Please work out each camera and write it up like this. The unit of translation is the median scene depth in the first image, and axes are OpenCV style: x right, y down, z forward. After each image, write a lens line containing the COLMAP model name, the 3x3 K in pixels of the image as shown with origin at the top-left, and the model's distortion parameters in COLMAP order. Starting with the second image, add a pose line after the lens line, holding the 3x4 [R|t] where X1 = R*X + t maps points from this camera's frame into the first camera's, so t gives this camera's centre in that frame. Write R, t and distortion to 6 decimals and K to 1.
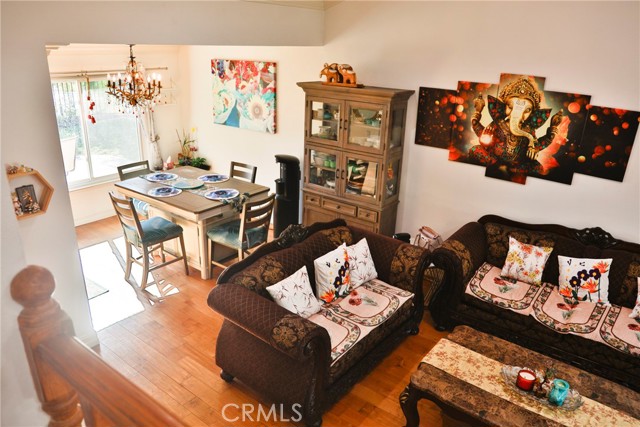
lens RADIAL K [[461.6, 0, 321.4], [0, 461.6, 215.4], [0, 0, 1]] dist [-0.073647, 0.003814]
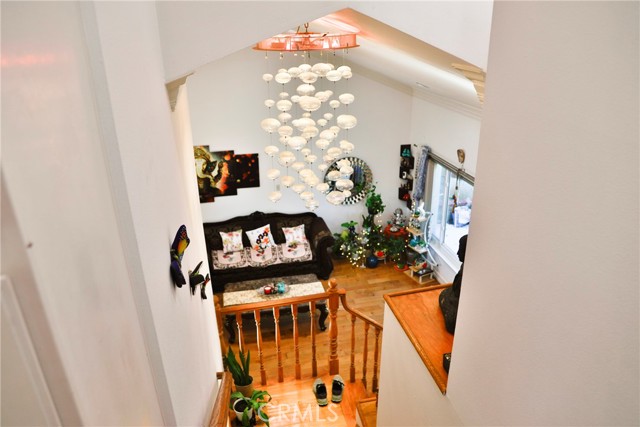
lens RADIAL K [[461.6, 0, 320.5], [0, 461.6, 214.3], [0, 0, 1]] dist [-0.073647, 0.003814]
pose [[0.640545, -0.342997, 0.687063, -0.609246], [0.310486, 0.933991, 0.176804, -0.234720], [-0.702354, 0.100072, 0.704759, -0.633906]]
